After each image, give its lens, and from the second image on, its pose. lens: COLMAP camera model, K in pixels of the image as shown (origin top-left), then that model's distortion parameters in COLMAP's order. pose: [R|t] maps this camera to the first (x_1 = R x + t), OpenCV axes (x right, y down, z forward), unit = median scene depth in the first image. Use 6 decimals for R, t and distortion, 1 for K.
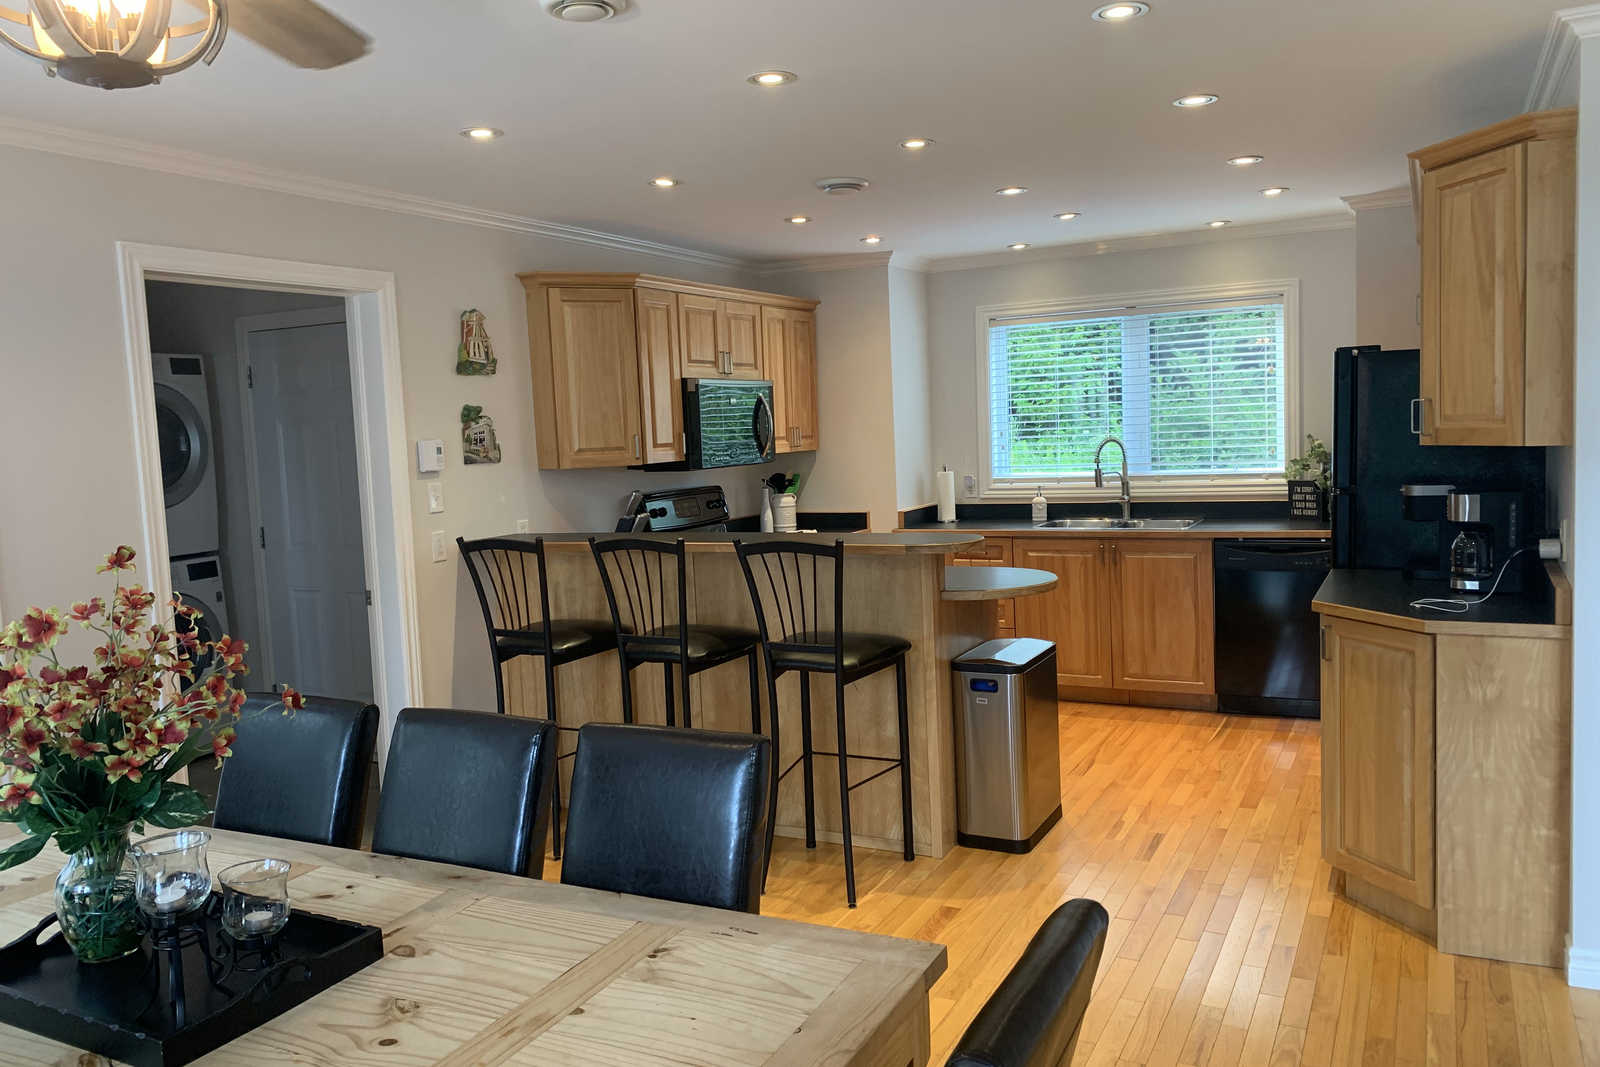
lens RADIAL K [[1230.5, 0, 802.6], [0, 1230.5, 523.9], [0, 0, 1]] dist [0.036842, -0.049819]
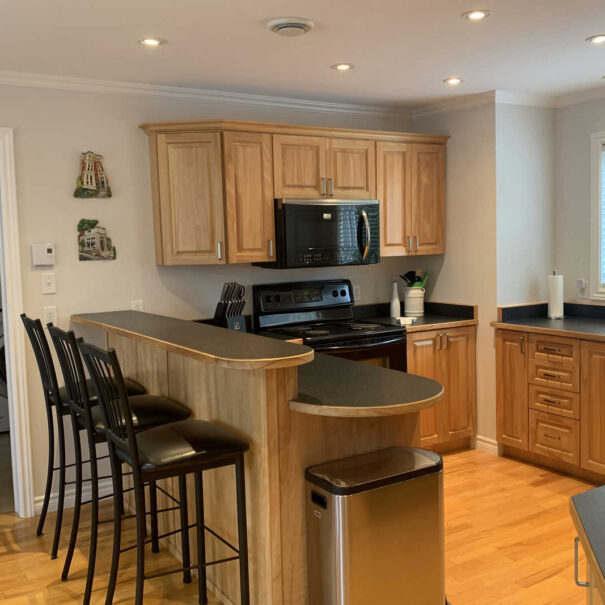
lens RADIAL K [[701.2, 0, 302.2], [0, 701.2, 305.7], [0, 0, 1]] dist [0.006202, 0.000000]
pose [[0.859626, 0.072826, -0.505707, 0.334630], [-0.054038, 0.997197, 0.051747, -0.047328], [0.508058, -0.017156, 0.861152, 0.388244]]
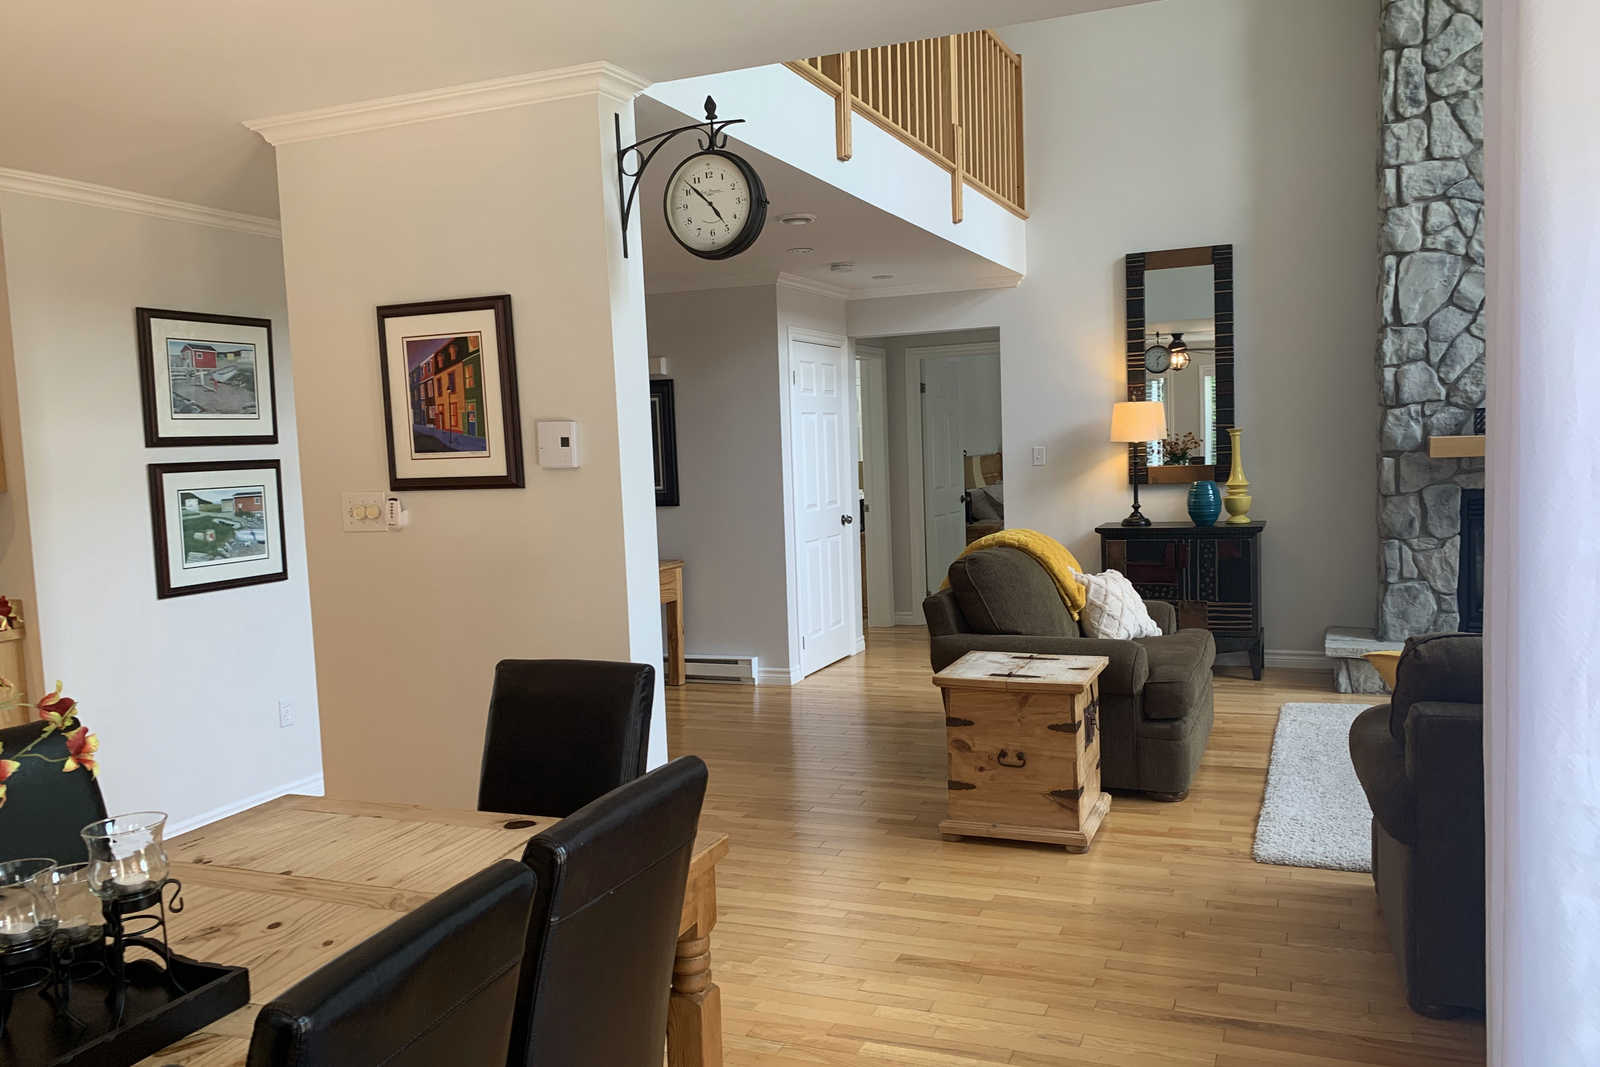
lens RADIAL K [[1230.5, 0, 804.1], [0, 1230.5, 547.7], [0, 0, 1]] dist [0.036842, -0.049819]
pose [[-0.088423, -0.041552, 0.995216, -0.439768], [0.124928, 0.990778, 0.052467, 0.018145], [-0.988218, 0.128970, -0.082417, 0.158091]]
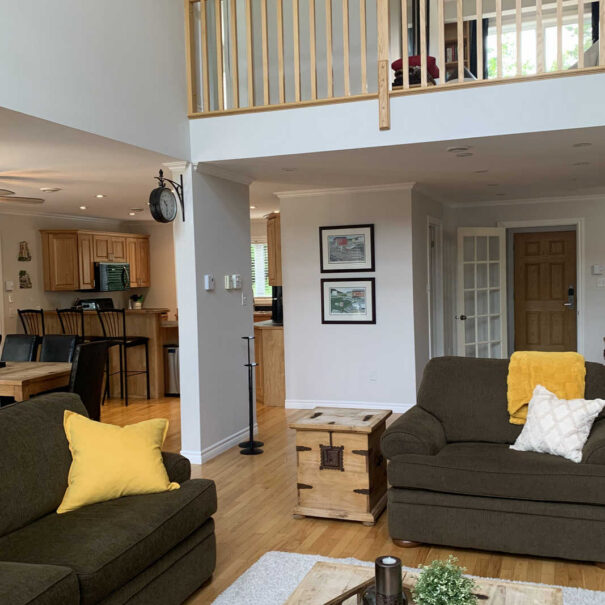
lens RADIAL K [[701.2, 0, 328.0], [0, 701.2, 303.1], [0, 0, 1]] dist [0.006202, 0.000000]
pose [[0.988929, 0.012424, 0.147869, 0.237559], [-0.005961, 0.999011, -0.044070, 0.062405], [-0.148270, 0.042701, 0.988025, -0.878970]]
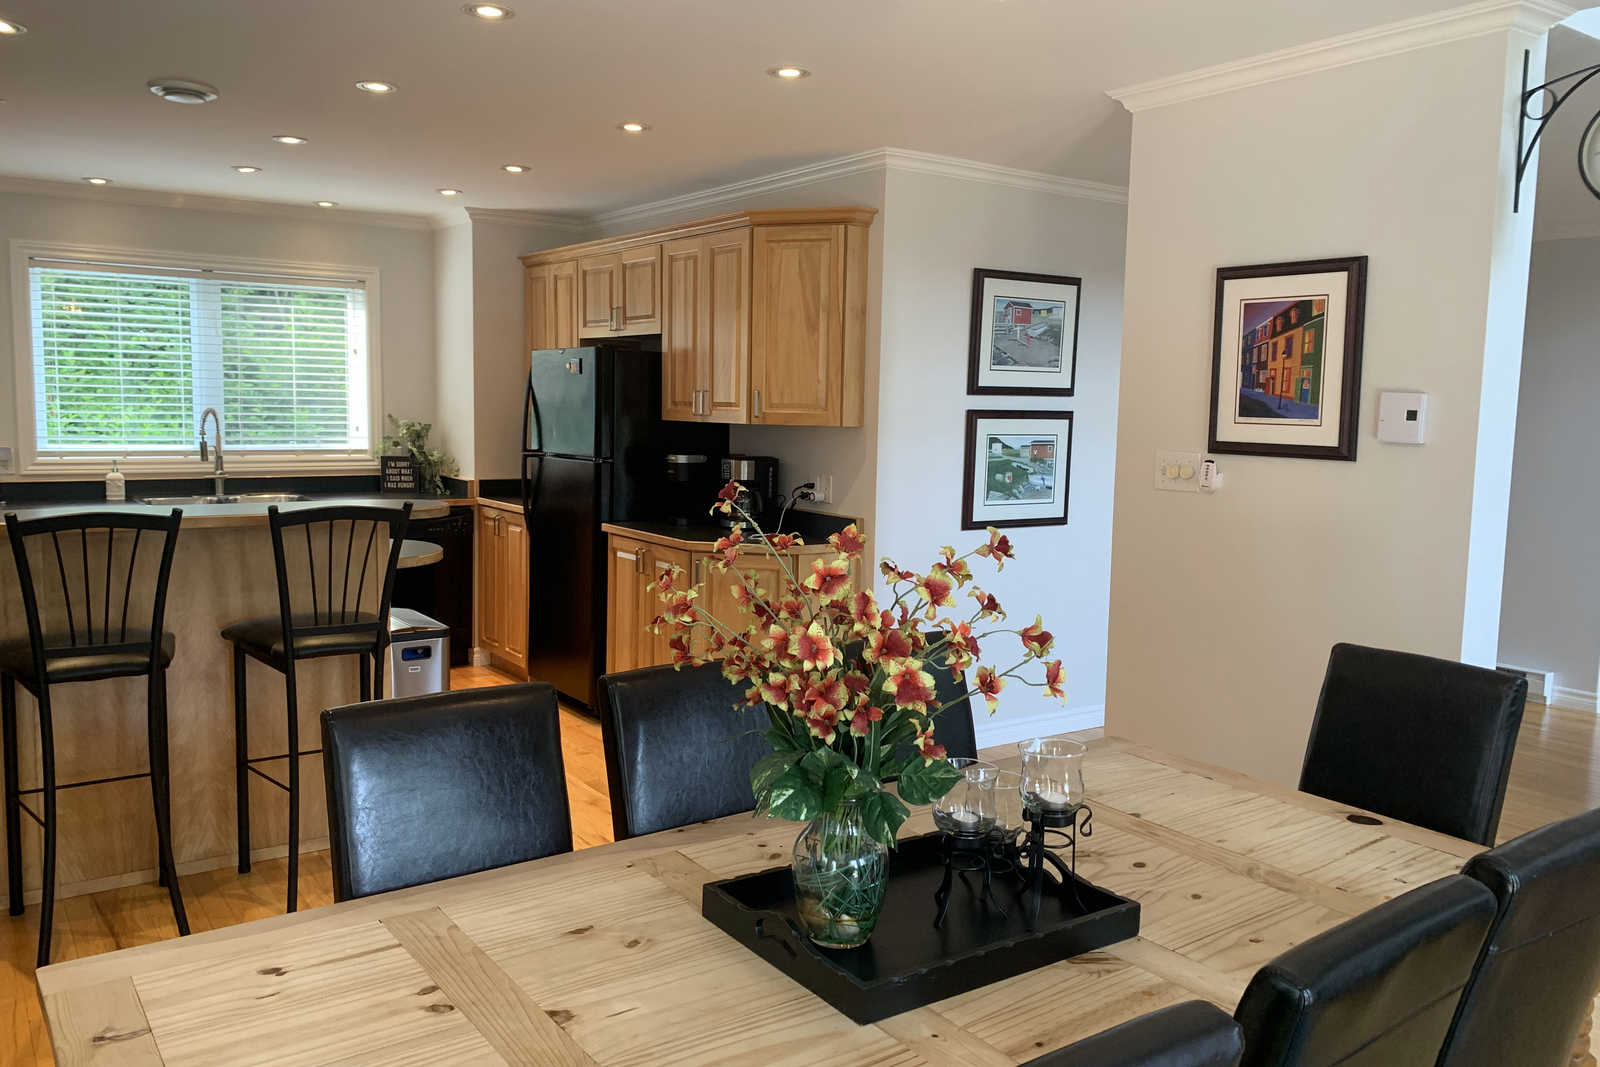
lens RADIAL K [[1230.5, 0, 800.6], [0, 1230.5, 536.3], [0, 0, 1]] dist [0.036842, -0.049819]
pose [[0.457000, -0.045508, 0.888302, -0.451707], [0.031972, 0.998885, 0.034725, 0.009997], [-0.888892, 0.012531, 0.457945, 0.207569]]
